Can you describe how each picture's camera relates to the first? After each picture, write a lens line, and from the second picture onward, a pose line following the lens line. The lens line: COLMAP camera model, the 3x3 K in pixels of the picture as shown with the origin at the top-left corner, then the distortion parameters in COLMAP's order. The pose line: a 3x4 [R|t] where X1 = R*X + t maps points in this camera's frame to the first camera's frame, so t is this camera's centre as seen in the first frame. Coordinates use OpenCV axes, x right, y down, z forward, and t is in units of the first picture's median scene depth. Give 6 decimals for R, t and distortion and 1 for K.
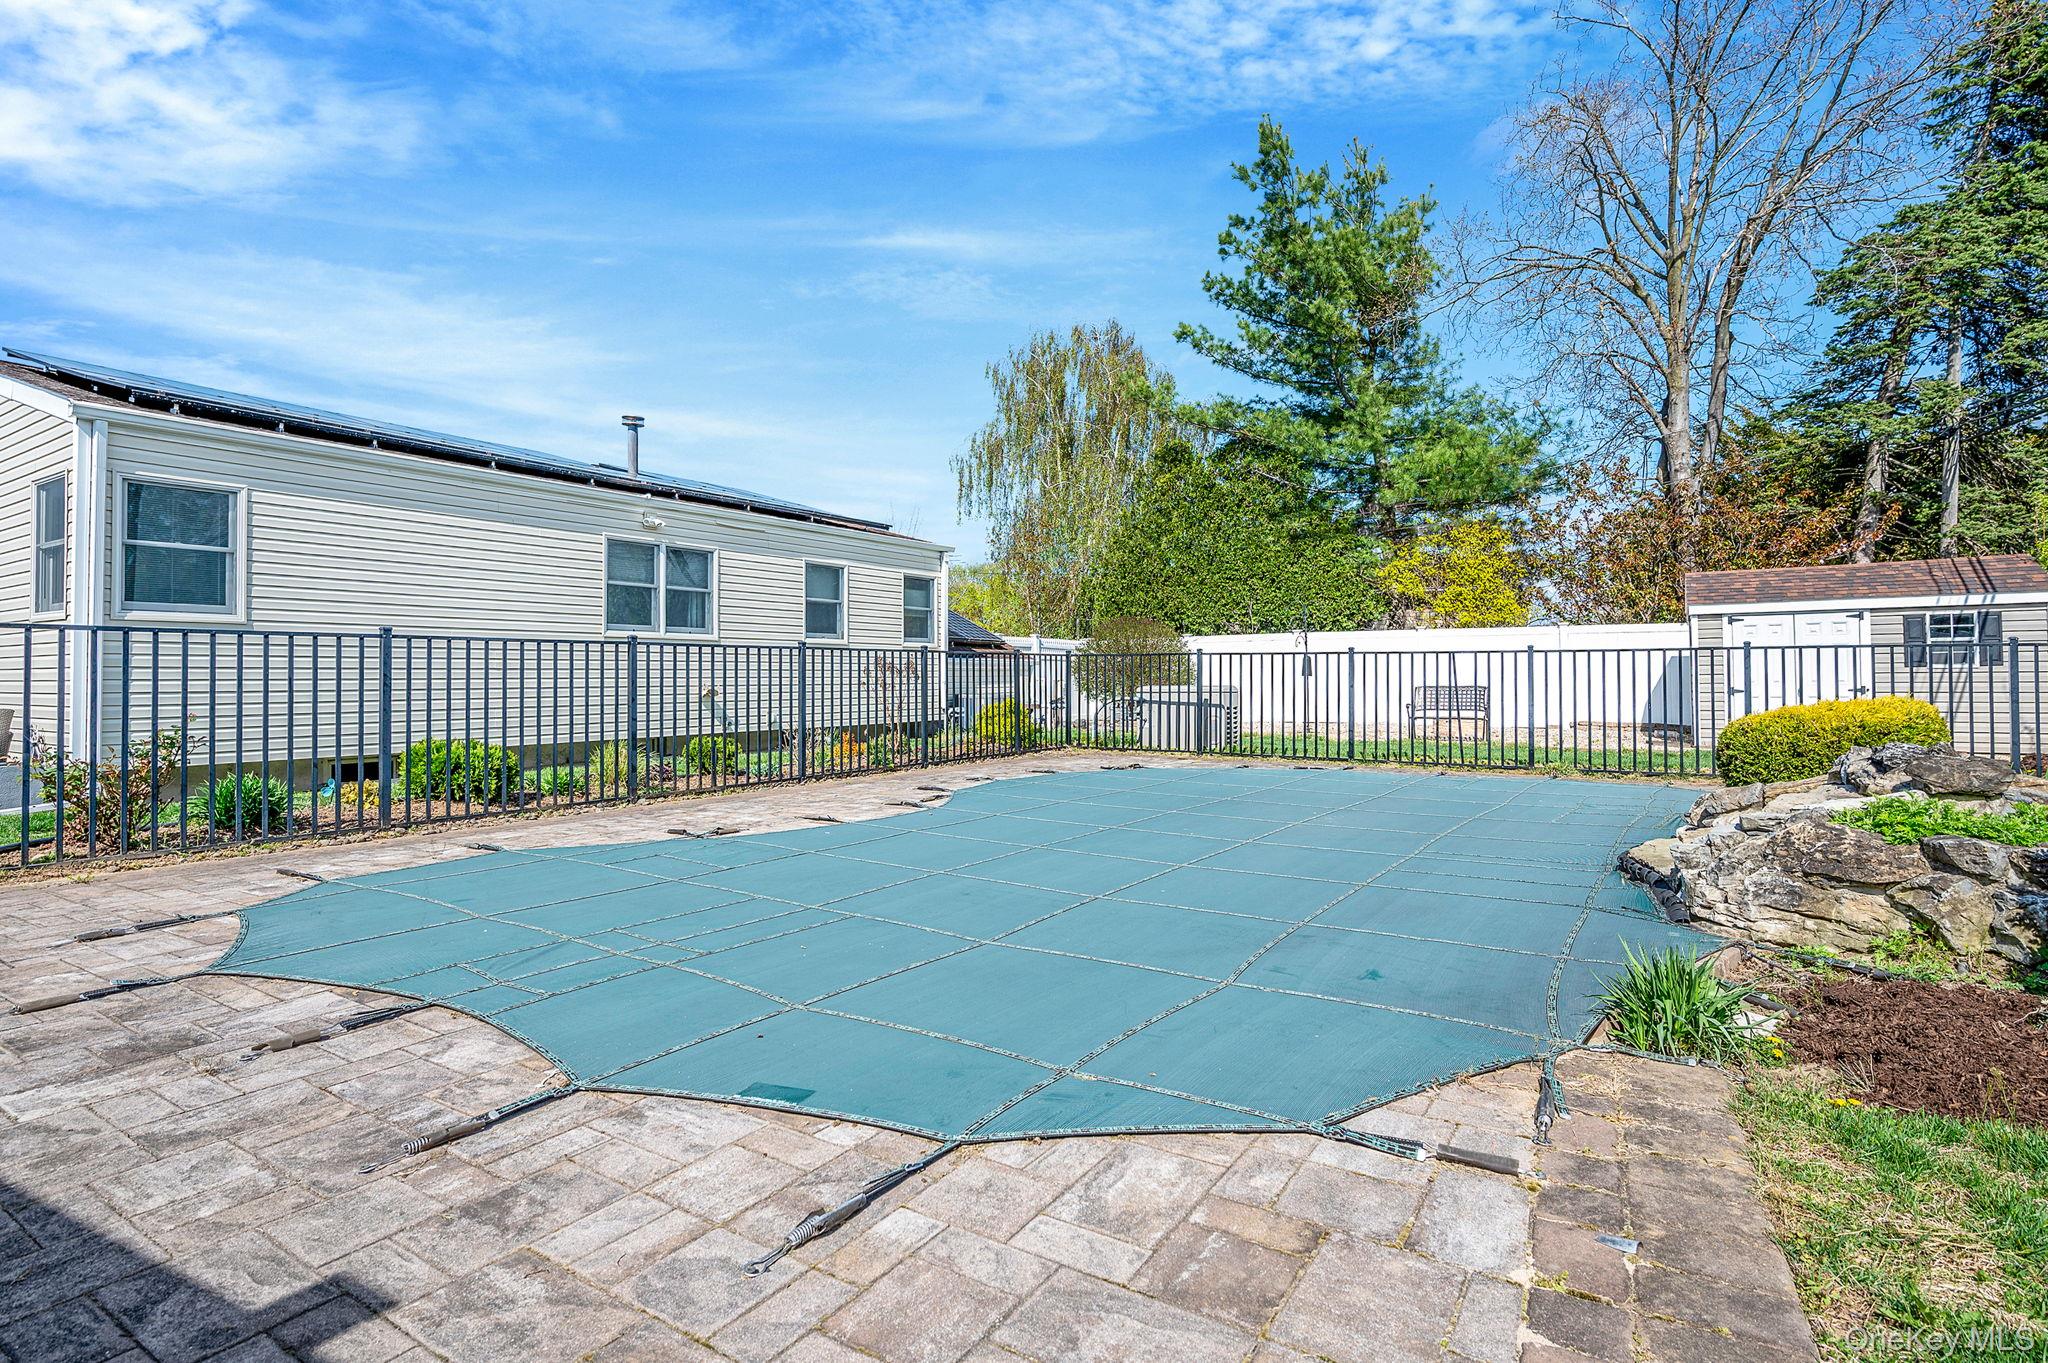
lens RADIAL K [[991.8, 0, 1027.6], [0, 991.8, 671.8], [0, 0, 1]] dist [-0.025447, 0.000712]
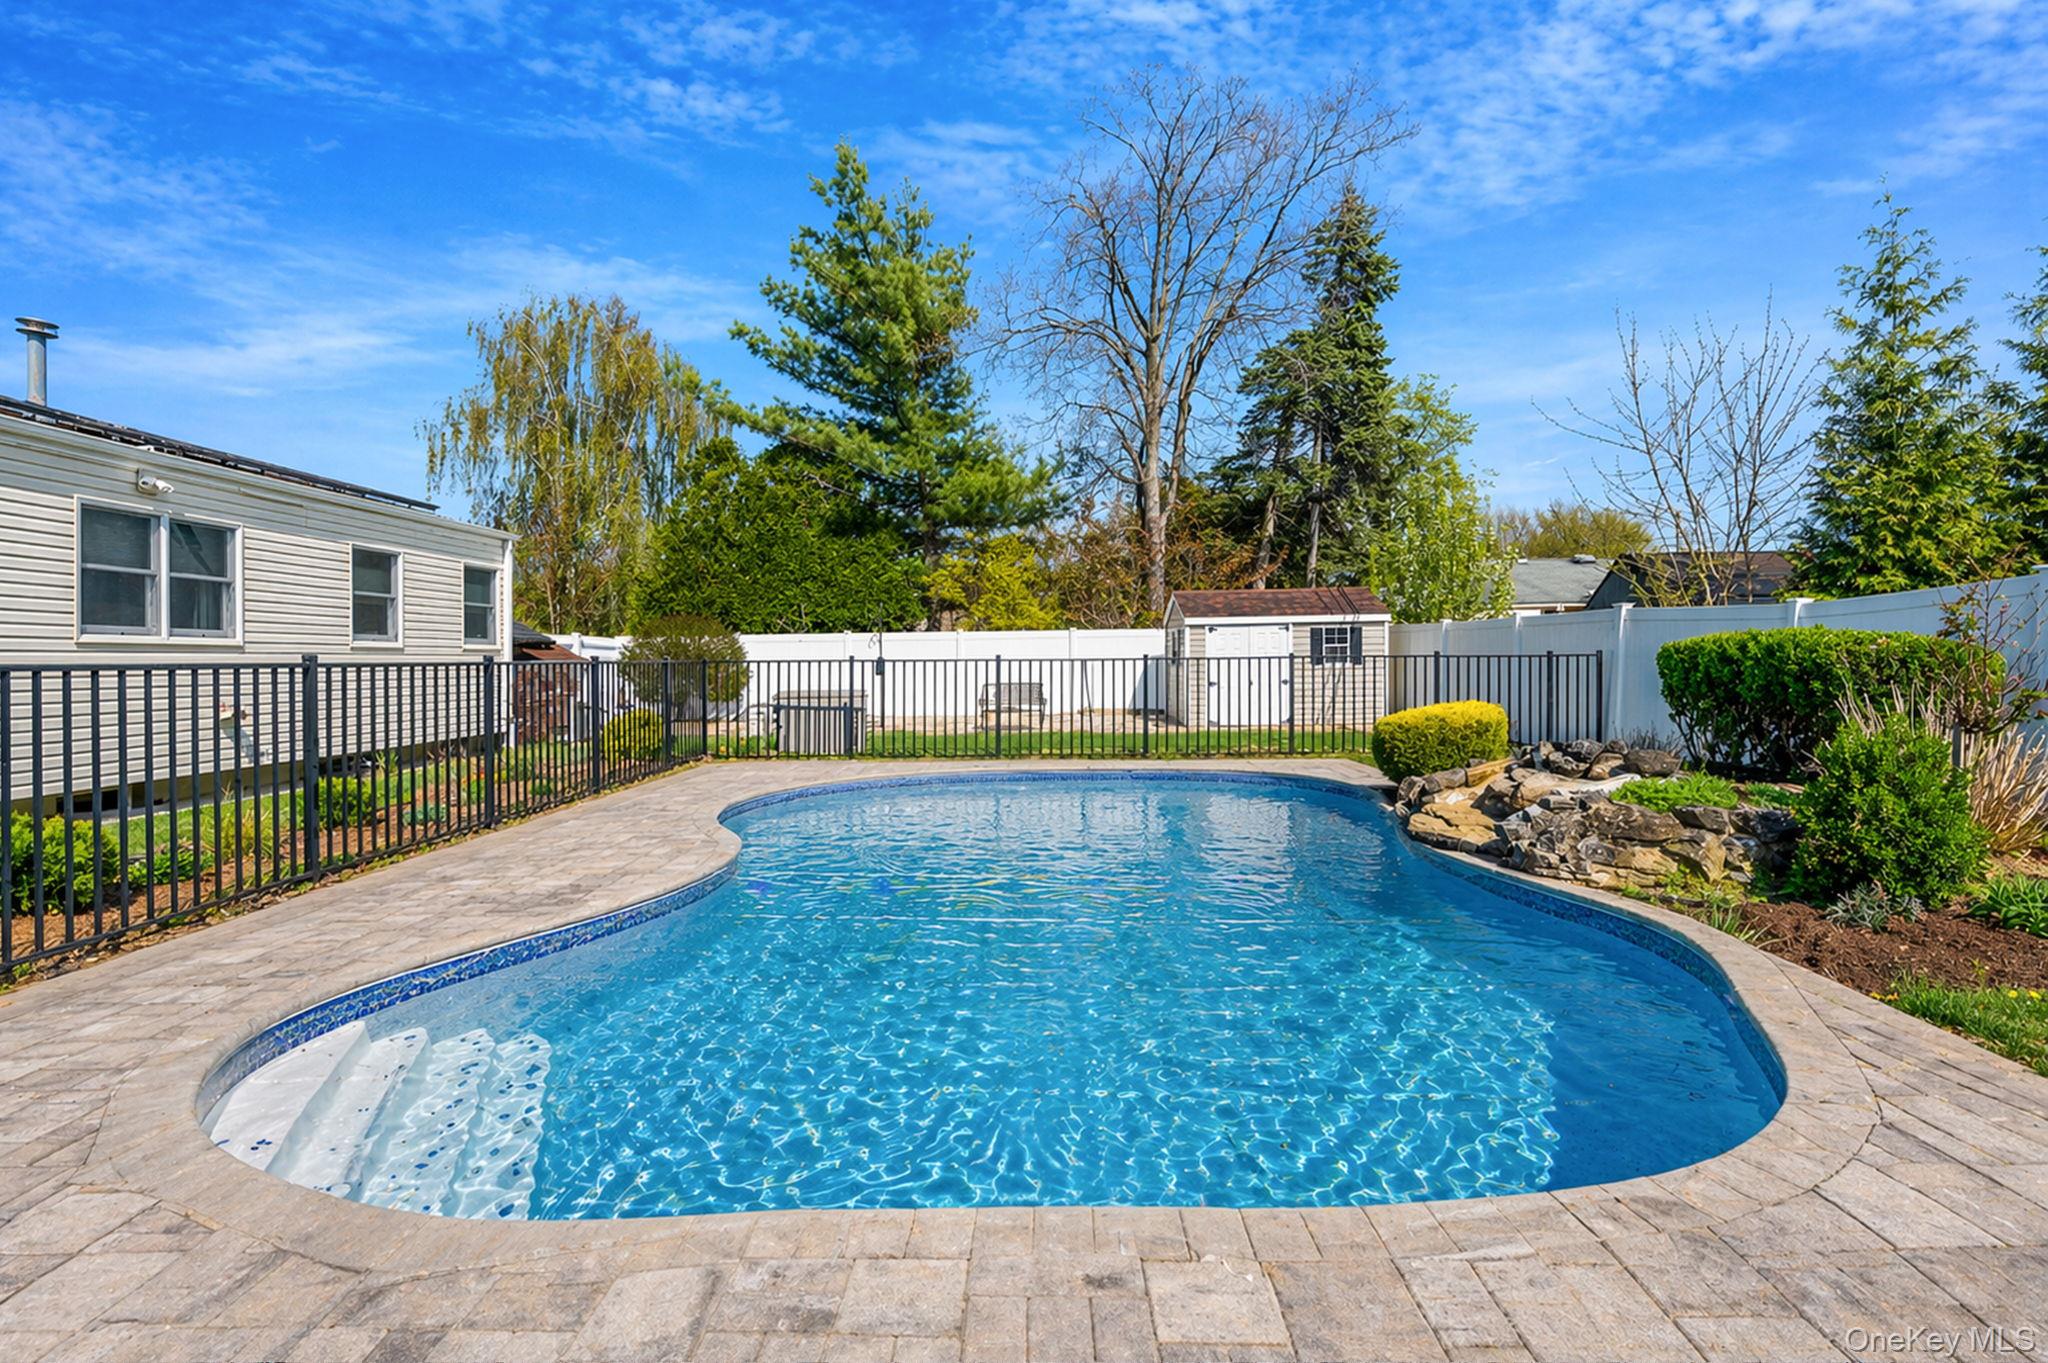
lens RADIAL K [[942.2, 0, 1023.9], [0, 942.2, 672.3], [0, 0, 1]] dist [0.001461, 0.000424]
pose [[0.851962, -0.012575, 0.523452, -0.131304], [0.006759, 0.999892, 0.013021, -0.012235], [-0.523560, -0.007555, 0.851955, 0.049325]]
